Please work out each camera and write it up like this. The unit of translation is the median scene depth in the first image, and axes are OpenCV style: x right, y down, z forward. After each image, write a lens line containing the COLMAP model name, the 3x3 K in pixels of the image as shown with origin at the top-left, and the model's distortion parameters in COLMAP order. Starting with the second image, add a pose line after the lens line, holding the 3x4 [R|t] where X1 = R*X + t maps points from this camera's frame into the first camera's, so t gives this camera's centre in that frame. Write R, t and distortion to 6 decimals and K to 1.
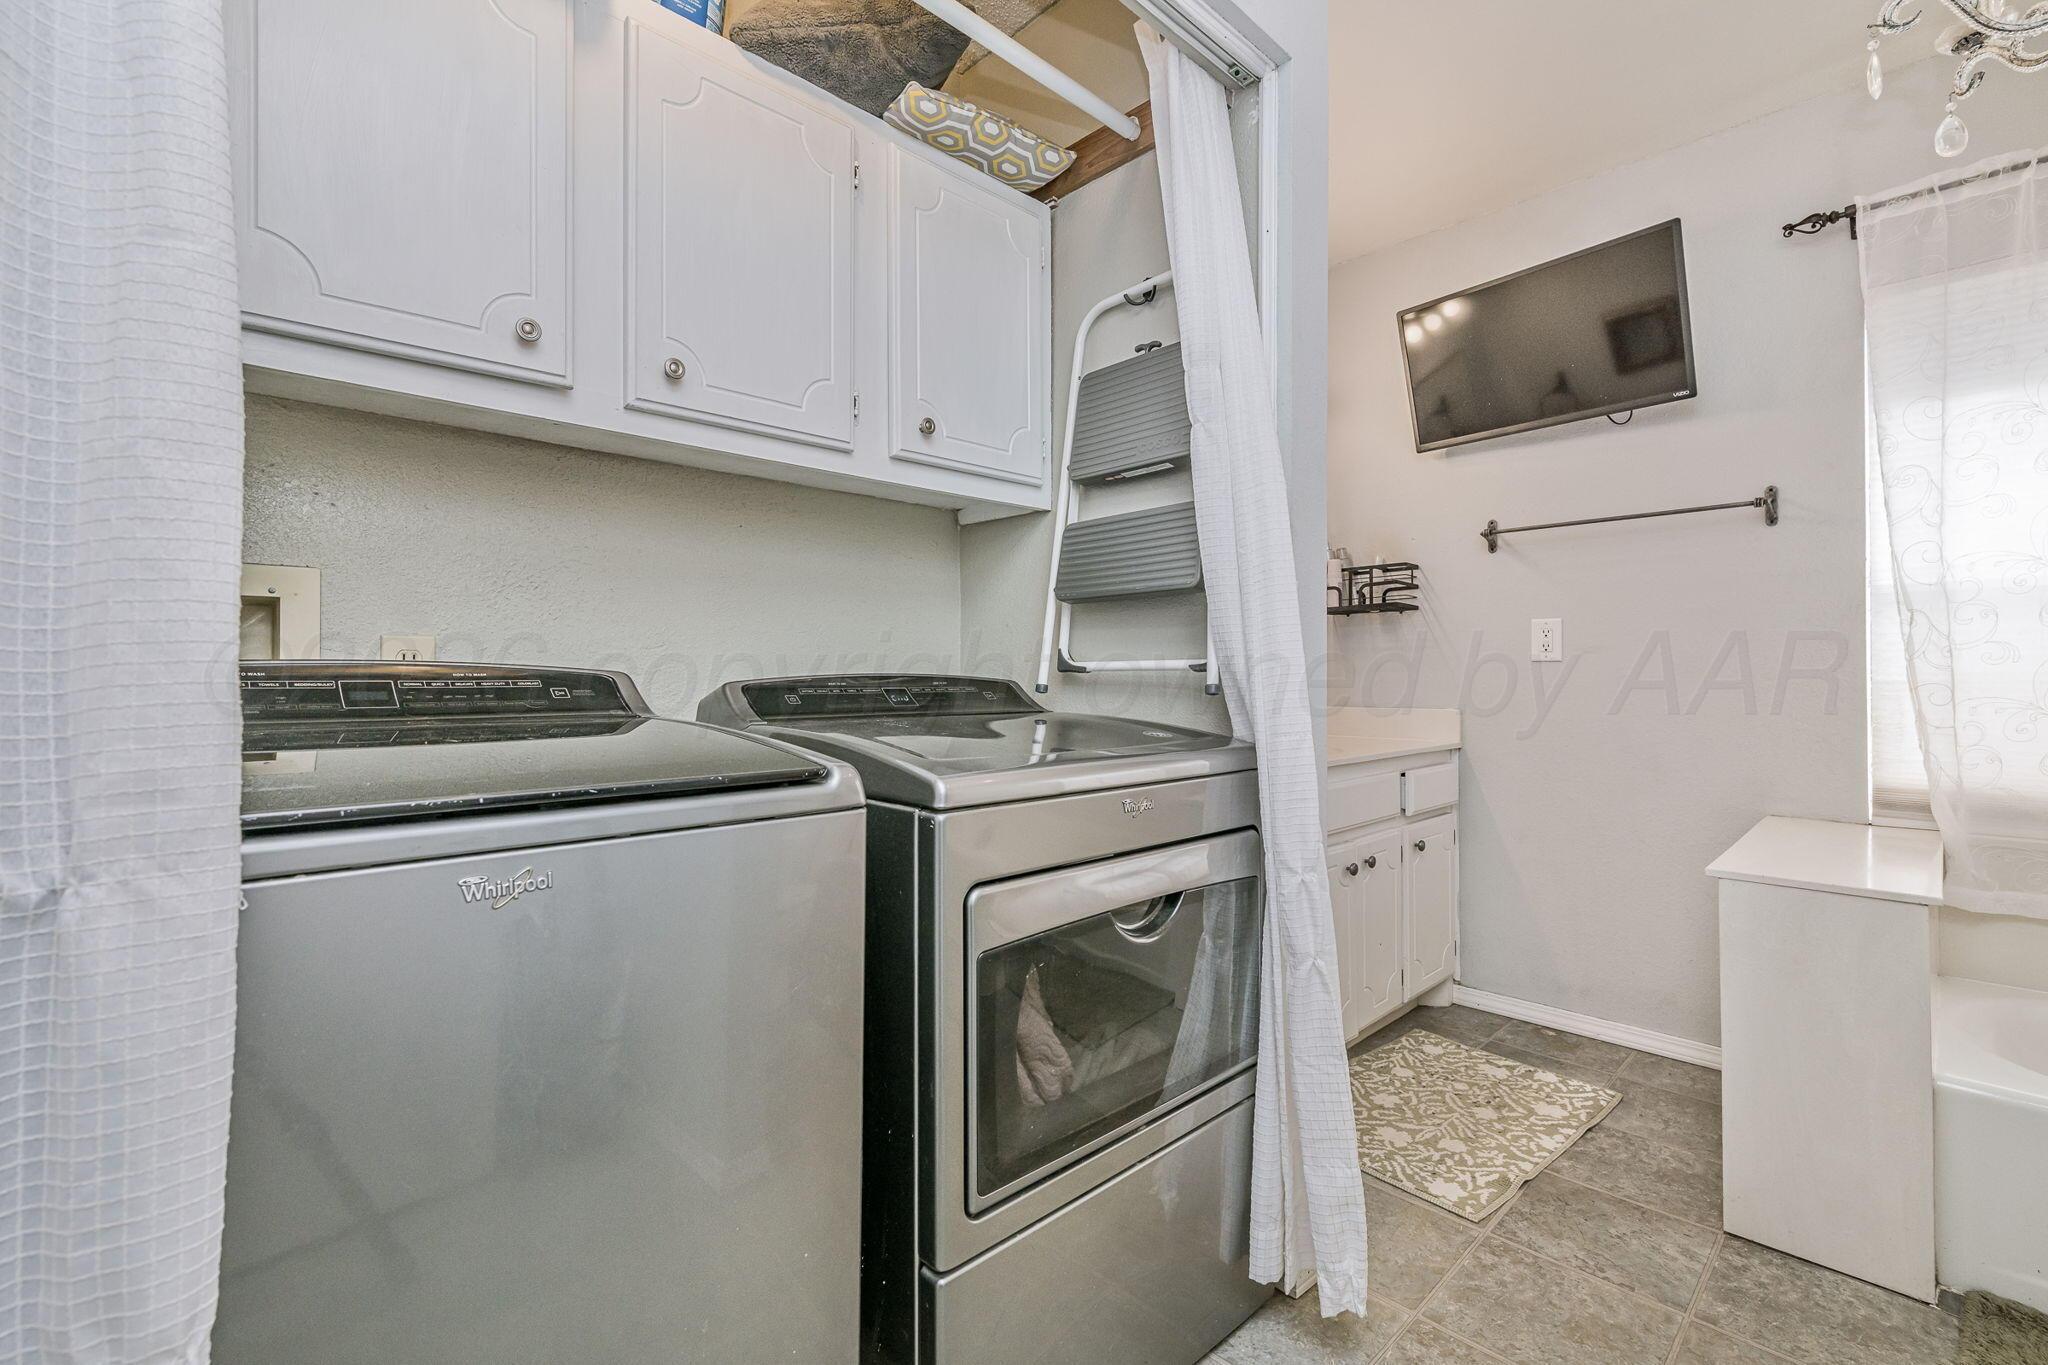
lens RADIAL K [[920.6, 0, 1024.0], [0, 920.6, 682.5], [0, 0, 1]] dist [0.000228, -0.000656]
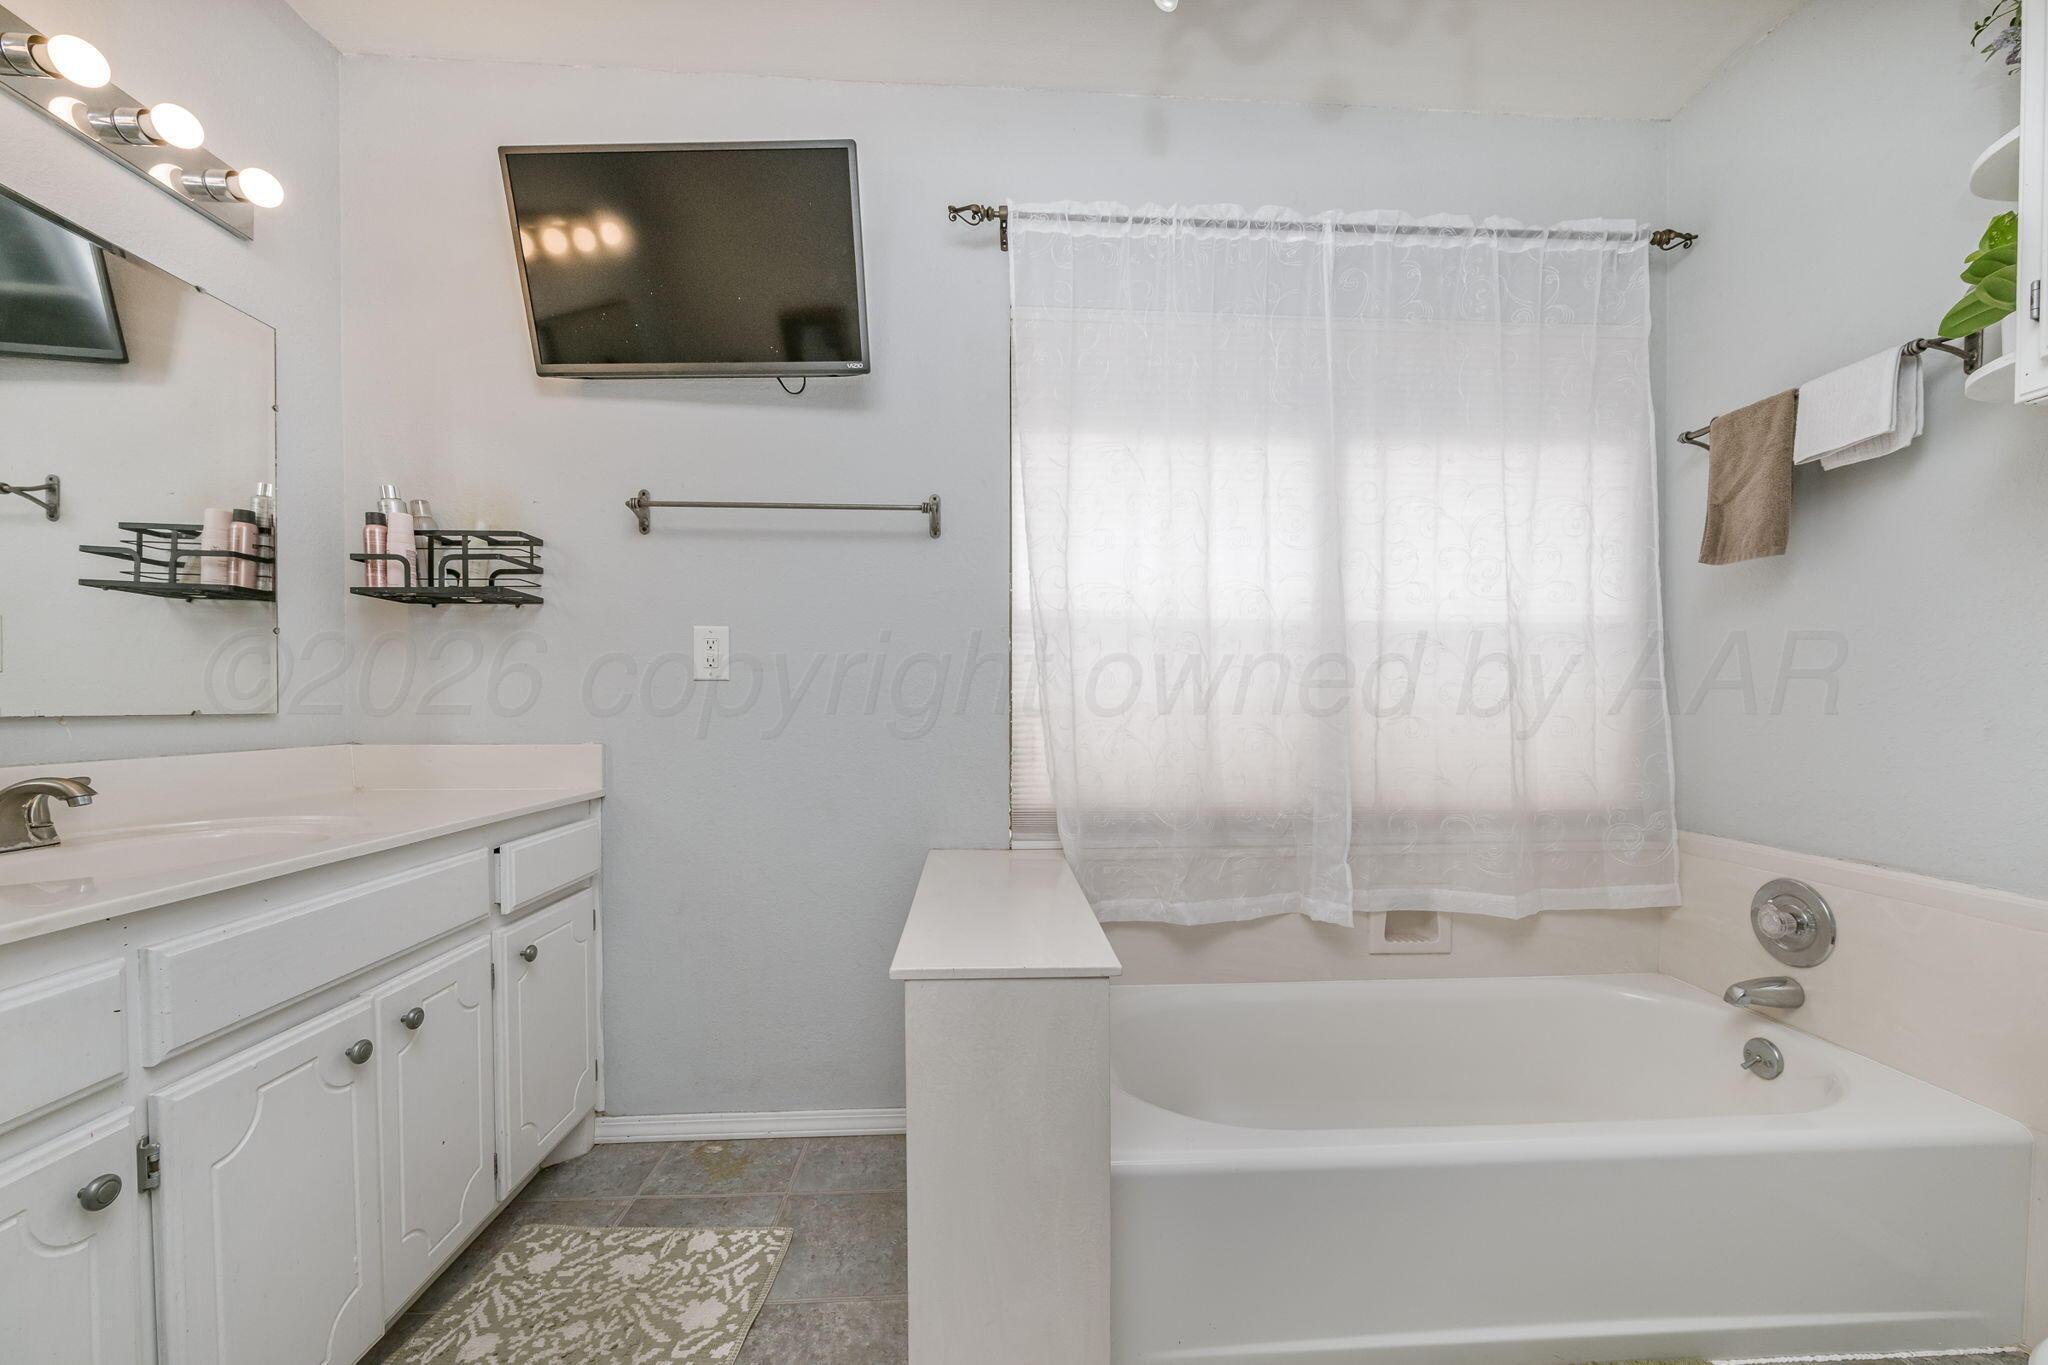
lens RADIAL K [[841.0, 0, 1017.9], [0, 841.0, 703.0], [0, 0, 1]] dist [0.000147, 0.000040]
pose [[0.676960, 0.001873, 0.736017, 0.232688], [-0.001297, 0.999998, -0.001352, -0.003145], [-0.736019, -0.000039, 0.676961, 0.345689]]
